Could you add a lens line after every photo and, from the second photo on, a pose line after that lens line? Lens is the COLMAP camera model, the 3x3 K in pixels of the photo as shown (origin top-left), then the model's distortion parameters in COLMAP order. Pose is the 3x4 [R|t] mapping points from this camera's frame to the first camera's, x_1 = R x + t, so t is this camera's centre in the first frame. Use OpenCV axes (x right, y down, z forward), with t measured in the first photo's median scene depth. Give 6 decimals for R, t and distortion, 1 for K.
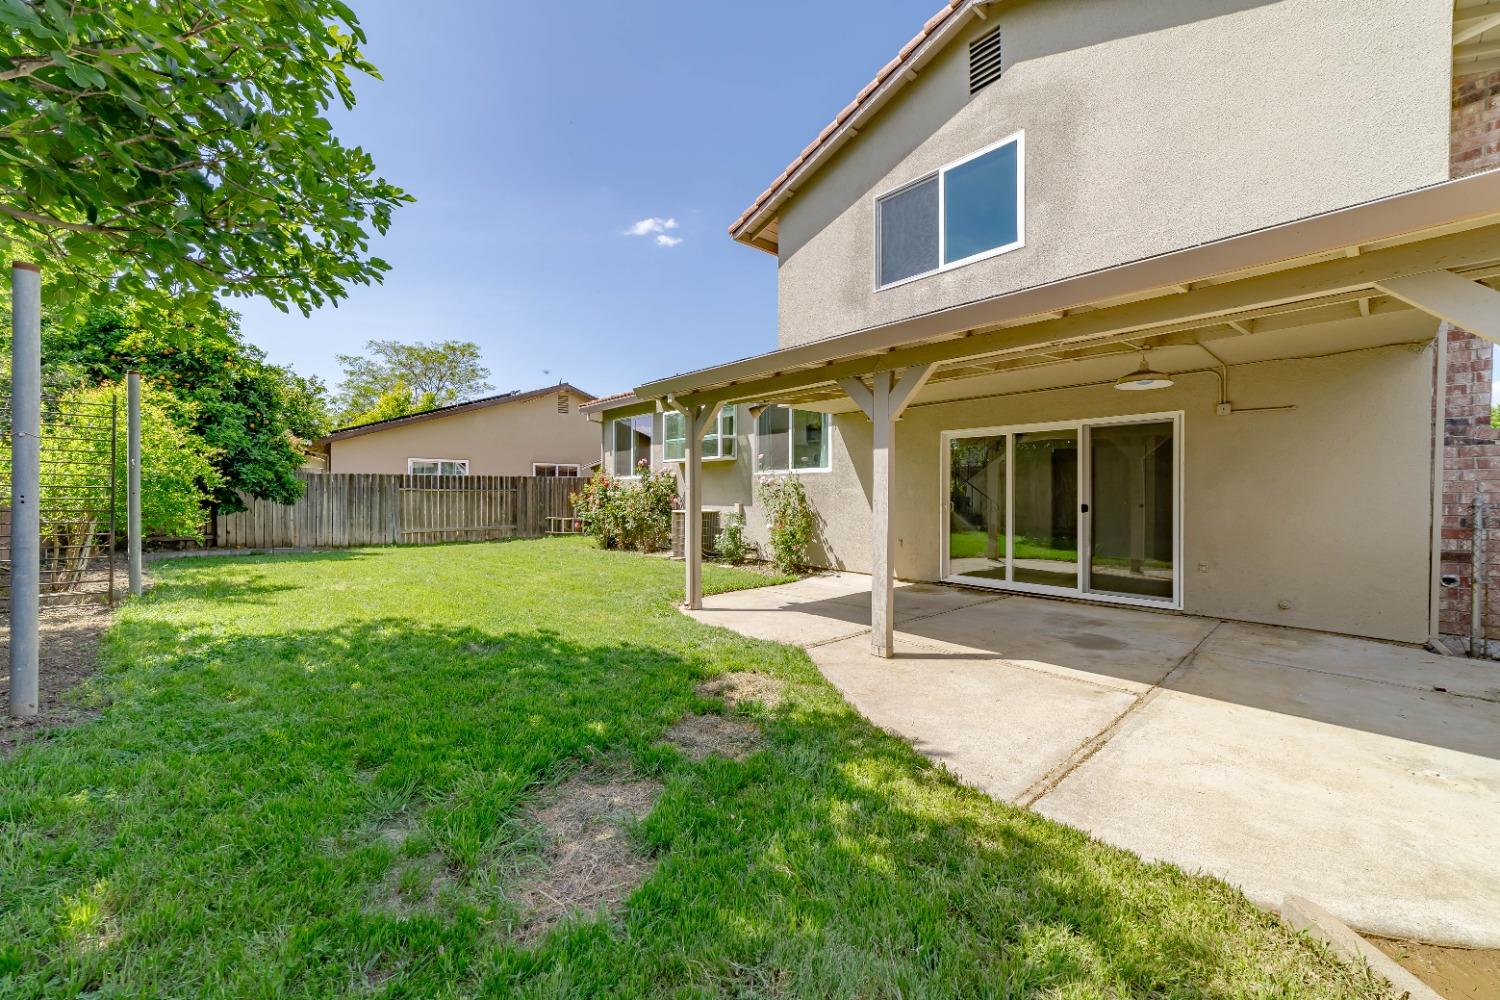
lens RADIAL K [[574.7, 0, 746.0], [0, 574.7, 501.6], [0, 0, 1]] dist [-0.017369, 0.002652]
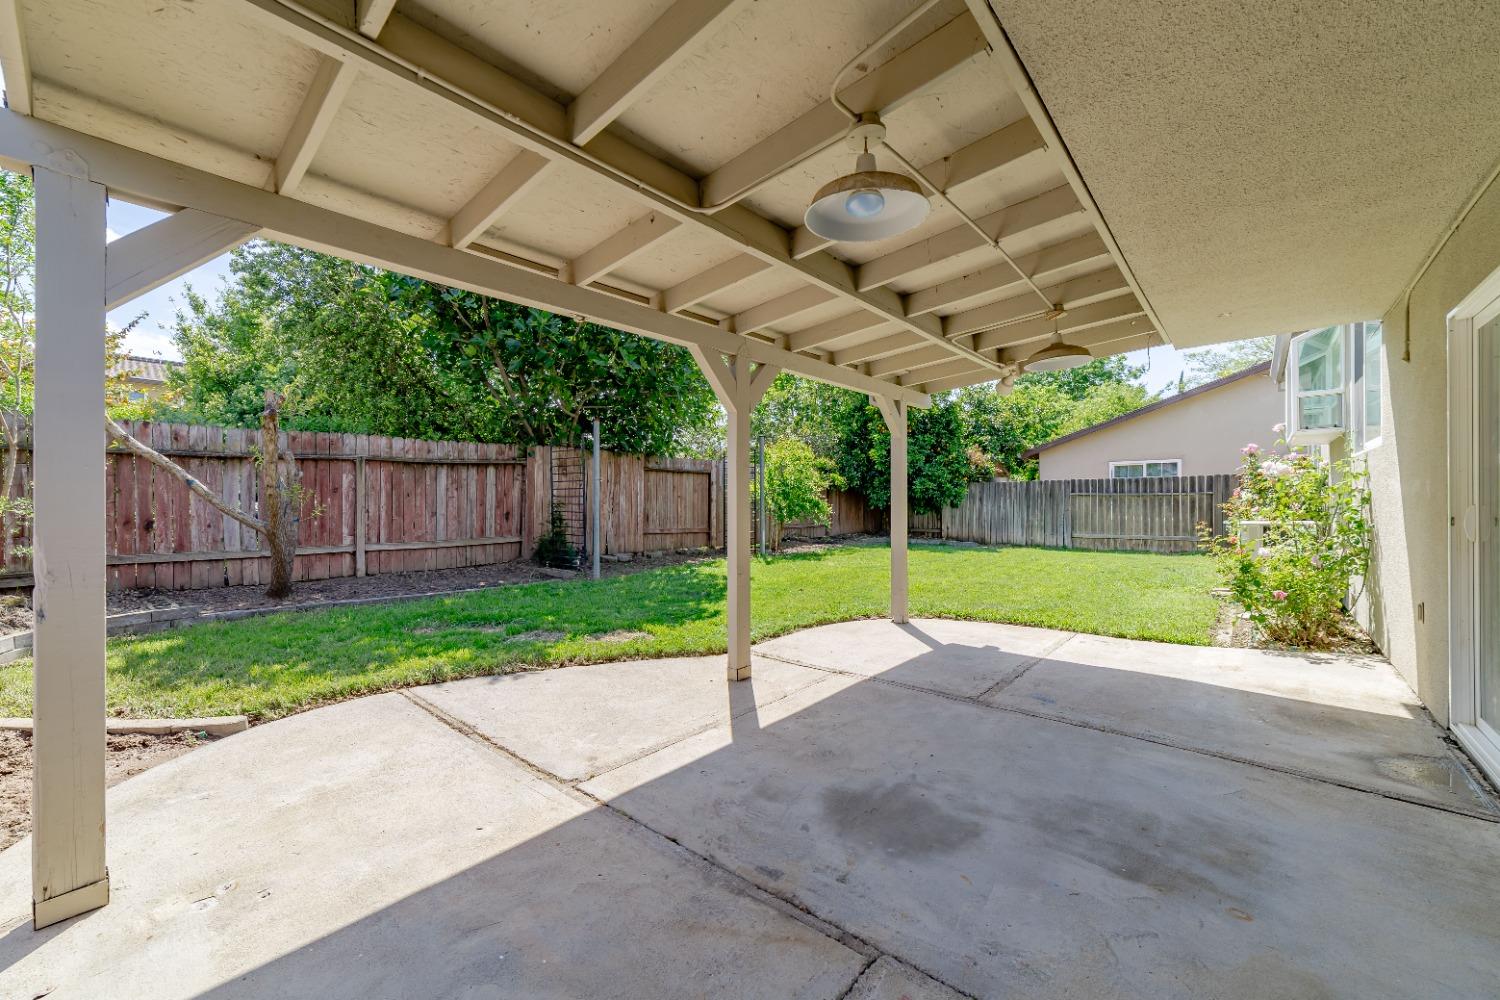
lens RADIAL K [[587.6, 0, 741.8], [0, 587.6, 502.1], [0, 0, 1]] dist [-0.007285, 0.002268]
pose [[0.113034, -0.005878, -0.993574, 0.359699], [-0.001839, 0.999980, -0.006125, -0.000397], [0.993589, 0.002520, 0.113020, 0.281857]]
